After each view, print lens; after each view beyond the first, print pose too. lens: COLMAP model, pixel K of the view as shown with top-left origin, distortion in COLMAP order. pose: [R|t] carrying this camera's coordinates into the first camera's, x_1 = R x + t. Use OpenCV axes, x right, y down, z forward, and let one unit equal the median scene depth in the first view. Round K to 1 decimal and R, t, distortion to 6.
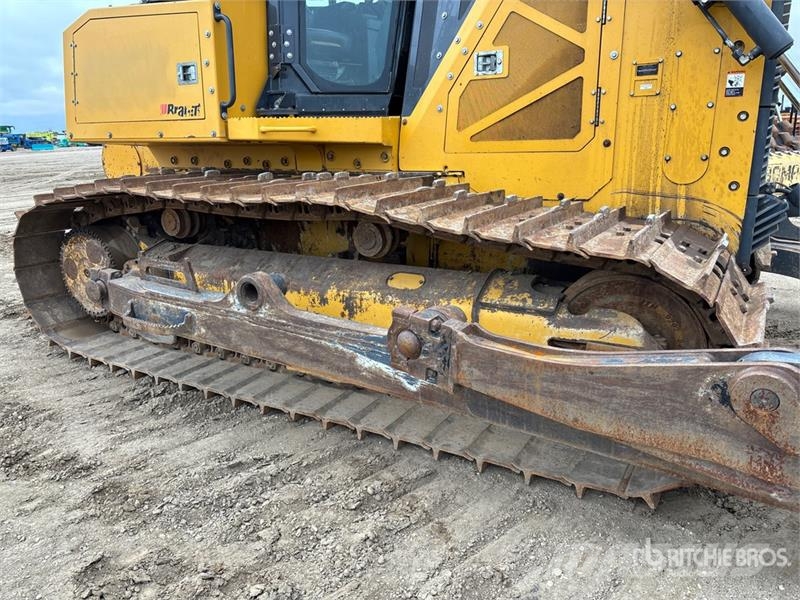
lens RADIAL K [[604.9, 0, 398.1], [0, 604.9, 303.3], [0, 0, 1]] dist [0.062397, -0.073944]
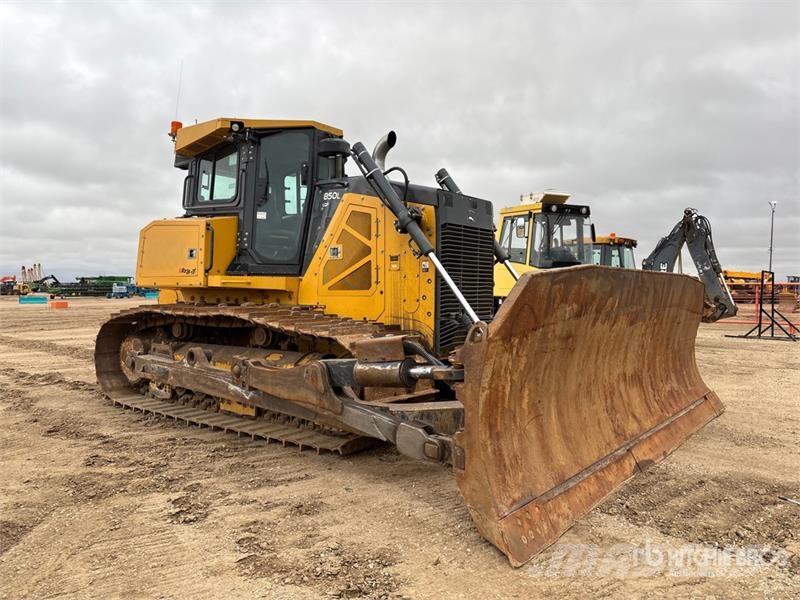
lens RADIAL K [[604.9, 0, 398.5], [0, 604.9, 312.1], [0, 0, 1]] dist [0.062397, -0.073944]
pose [[0.990432, 0.028689, -0.134983, 0.660397], [-0.059350, 0.971623, -0.228968, 0.242555], [0.124584, 0.234789, 0.964030, -0.858879]]
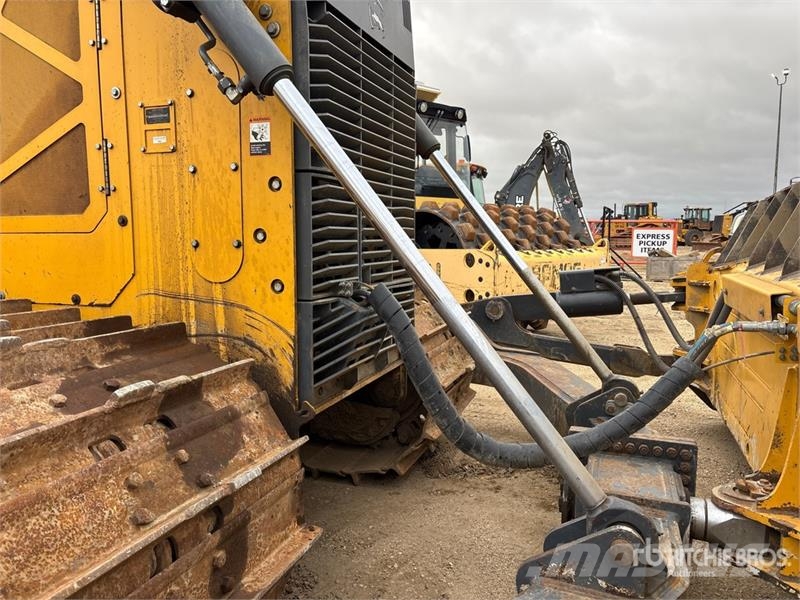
lens RADIAL K [[604.9, 0, 401.9], [0, 604.9, 299.9], [0, 0, 1]] dist [0.062397, -0.073944]
pose [[0.982550, 0.000638, 0.185998, 0.515098], [0.029066, 0.987182, -0.156932, -0.064523], [-0.183714, 0.159600, 0.969937, 0.314346]]
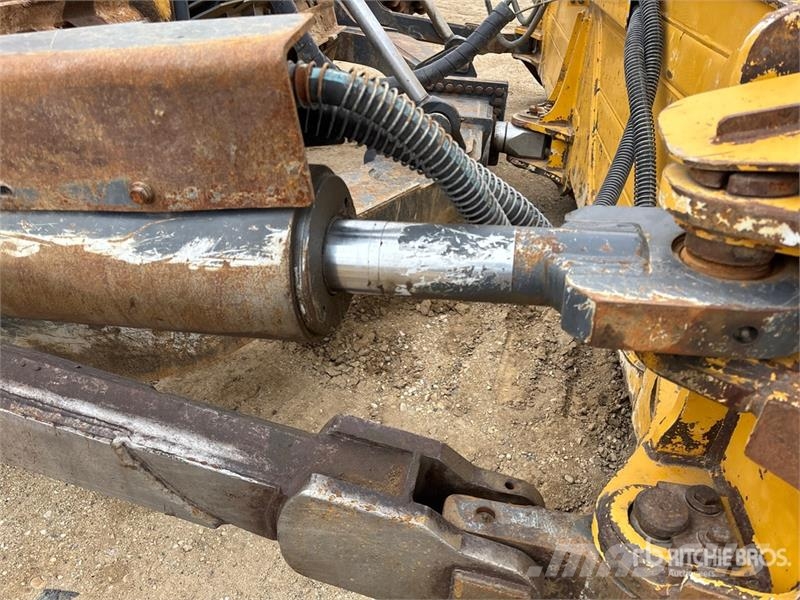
lens RADIAL K [[604.9, 0, 398.5], [0, 604.9, 297.8], [0, 0, 1]] dist [0.062397, -0.073944]
pose [[0.924146, -0.146463, 0.352850, 0.467725], [0.041116, 0.956360, 0.289285, 0.034765], [-0.379821, -0.252834, 0.889838, 0.144196]]
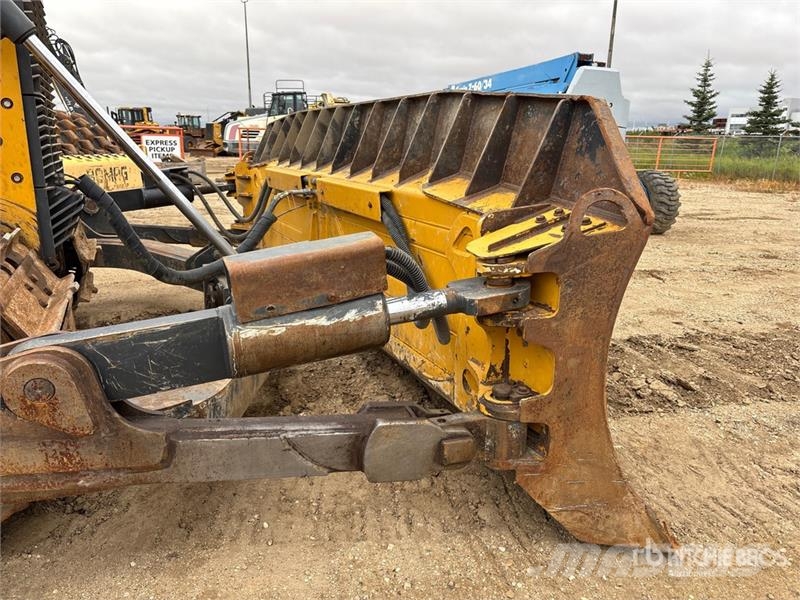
lens RADIAL K [[604.9, 0, 396.6], [0, 604.9, 299.9], [0, 0, 1]] dist [0.062397, -0.073944]
pose [[0.575815, -0.181243, 0.797238, 0.094012], [0.196856, 0.977166, 0.079965, 0.027345], [-0.793526, 0.110896, 0.598346, 0.000879]]
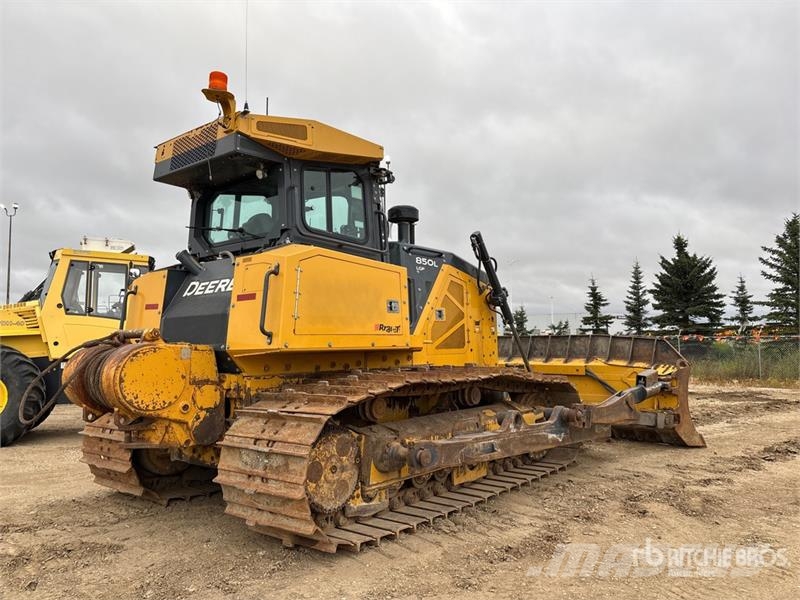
lens RADIAL K [[604.9, 0, 399.5], [0, 604.9, 294.9], [0, 0, 1]] dist [0.062397, -0.073944]
pose [[0.159371, 0.094462, 0.982689, -2.102962], [0.272093, 0.952654, -0.135703, -0.221032], [-0.948982, 0.289010, 0.126123, 0.899736]]
